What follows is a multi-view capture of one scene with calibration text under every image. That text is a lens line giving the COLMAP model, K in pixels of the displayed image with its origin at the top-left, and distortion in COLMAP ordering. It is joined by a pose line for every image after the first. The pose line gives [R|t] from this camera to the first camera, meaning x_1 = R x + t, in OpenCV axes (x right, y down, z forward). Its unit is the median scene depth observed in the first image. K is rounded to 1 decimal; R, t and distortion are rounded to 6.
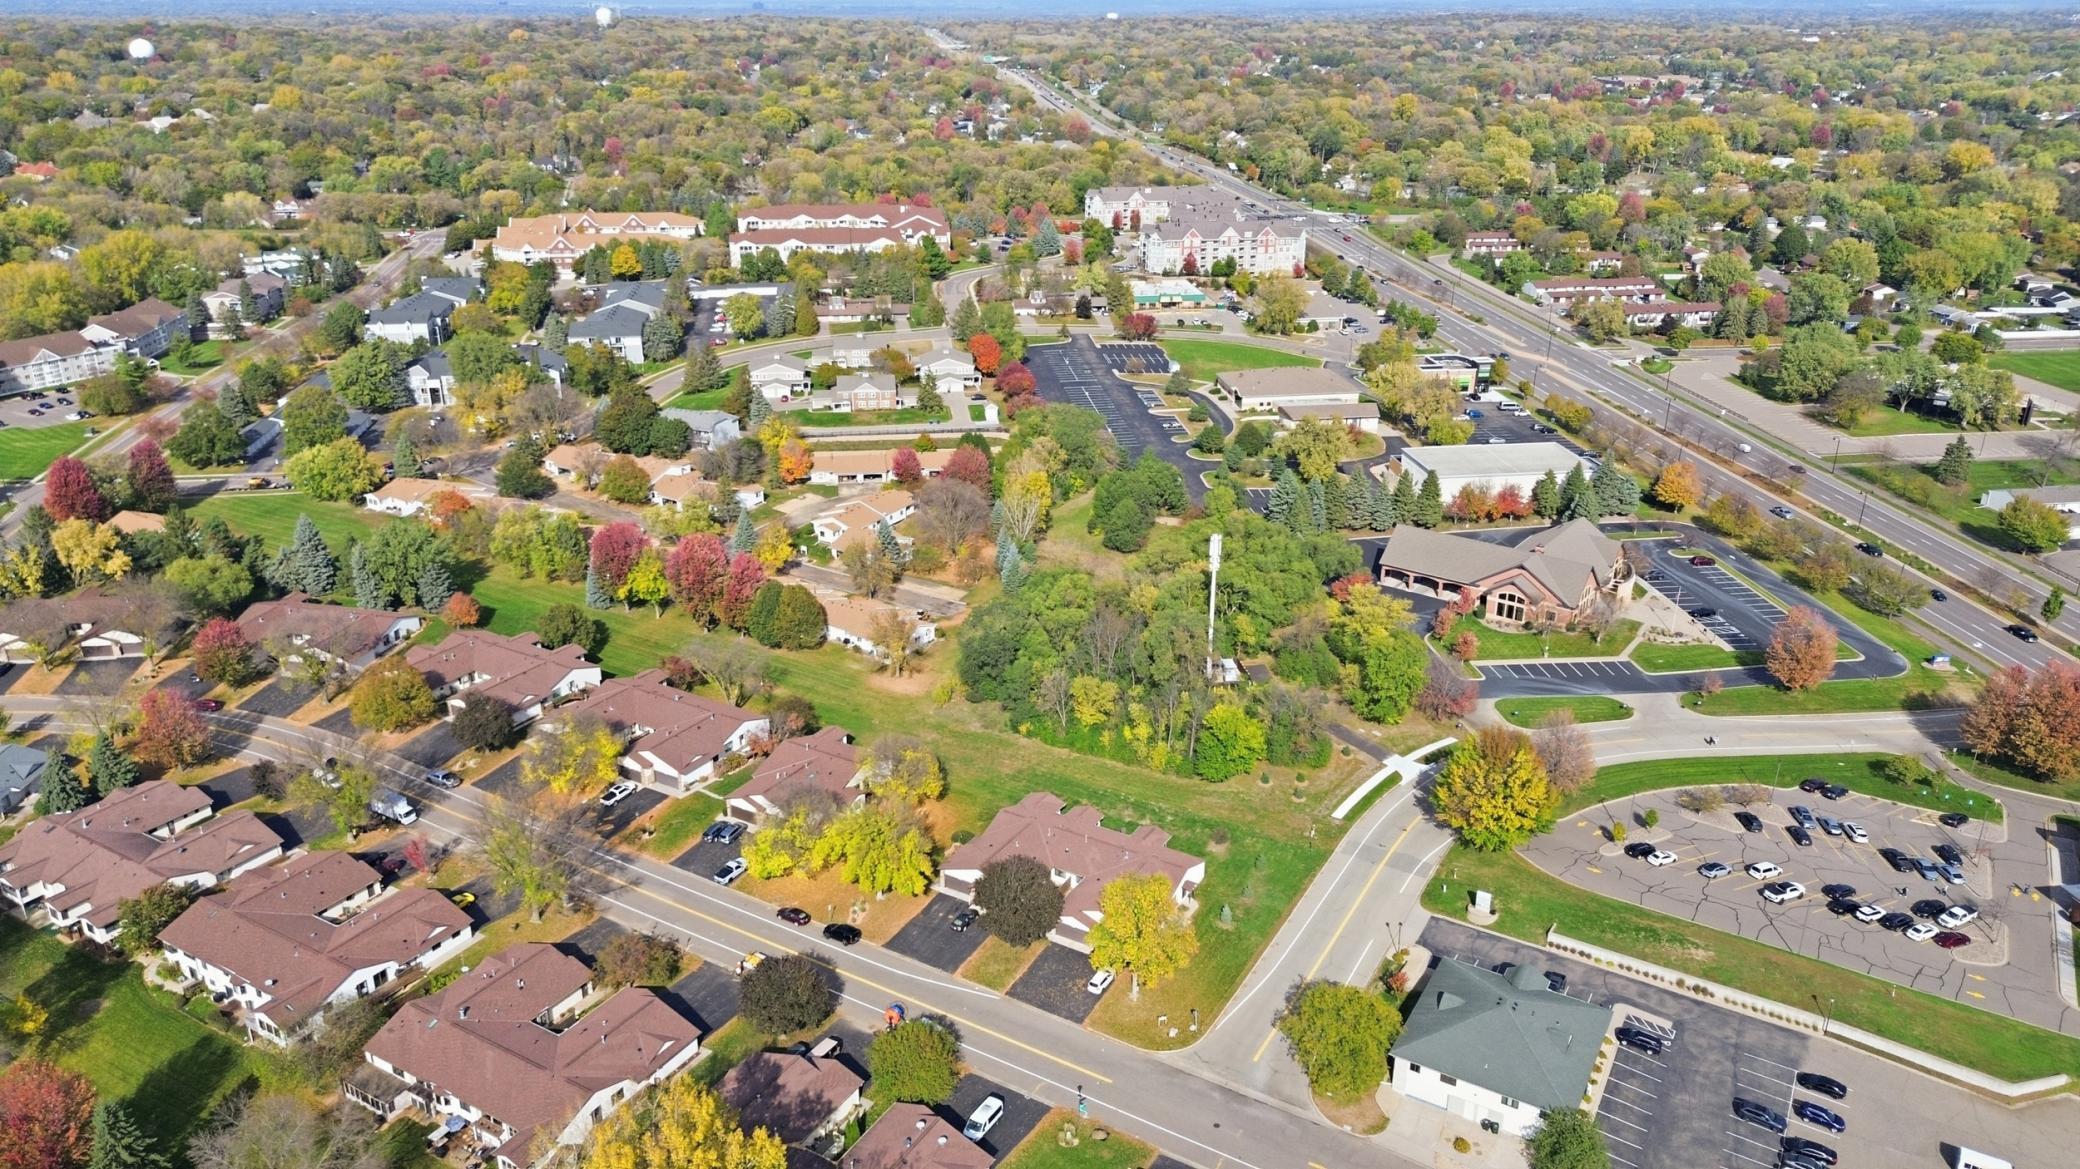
lens RADIAL K [[1476.3, 0, 1032.8], [0, 1476.3, 577.6], [0, 0, 1]] dist [0.077516, -0.086388]
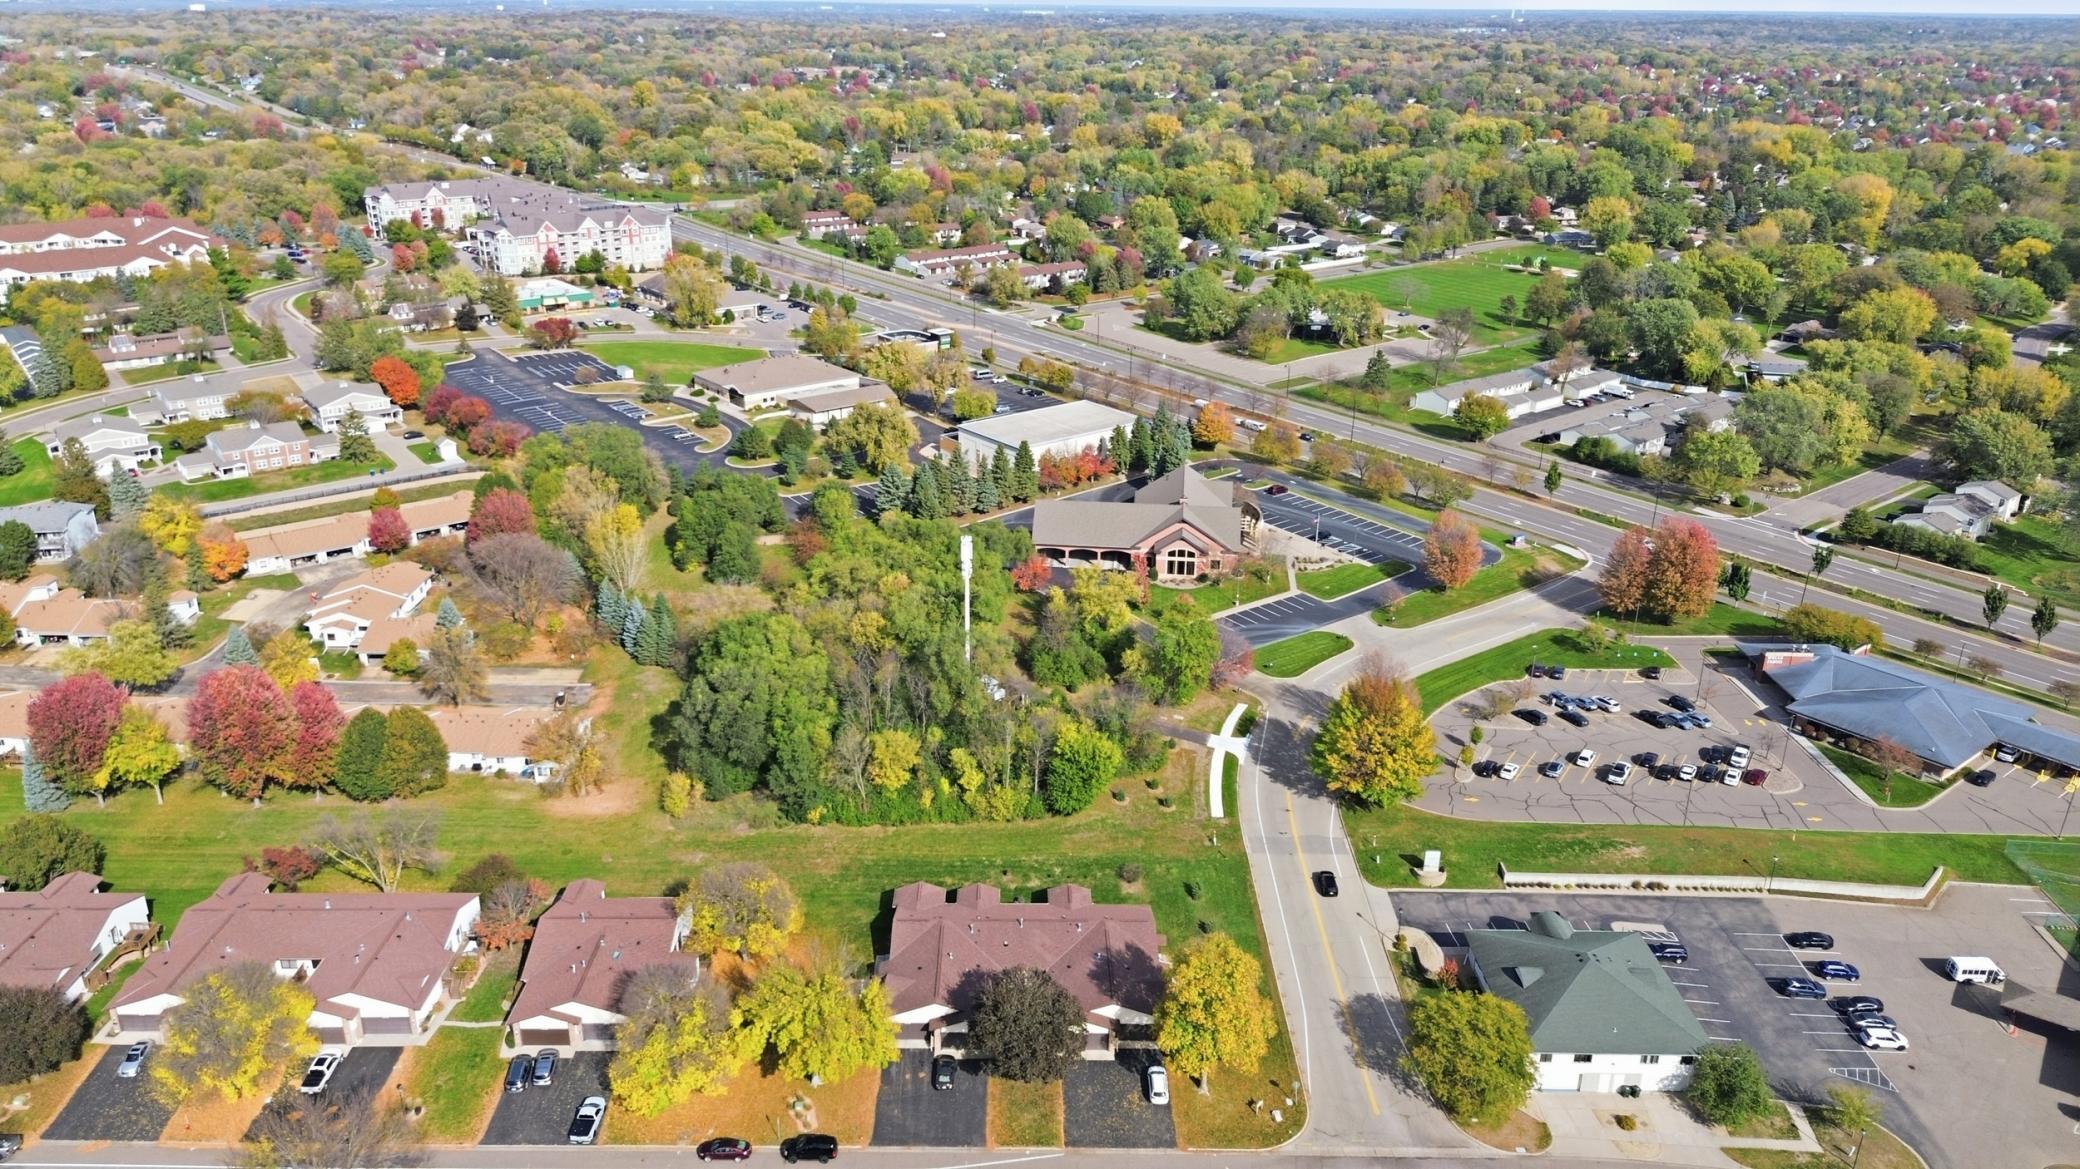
lens RADIAL K [[1476.3, 0, 1032.8], [0, 1476.3, 577.6], [0, 0, 1]] dist [0.077516, -0.086388]
pose [[0.853825, -0.183290, 0.487225, -0.167335], [0.183754, 0.981832, 0.047341, -0.024494], [-0.487050, 0.049108, 0.871992, 0.144735]]
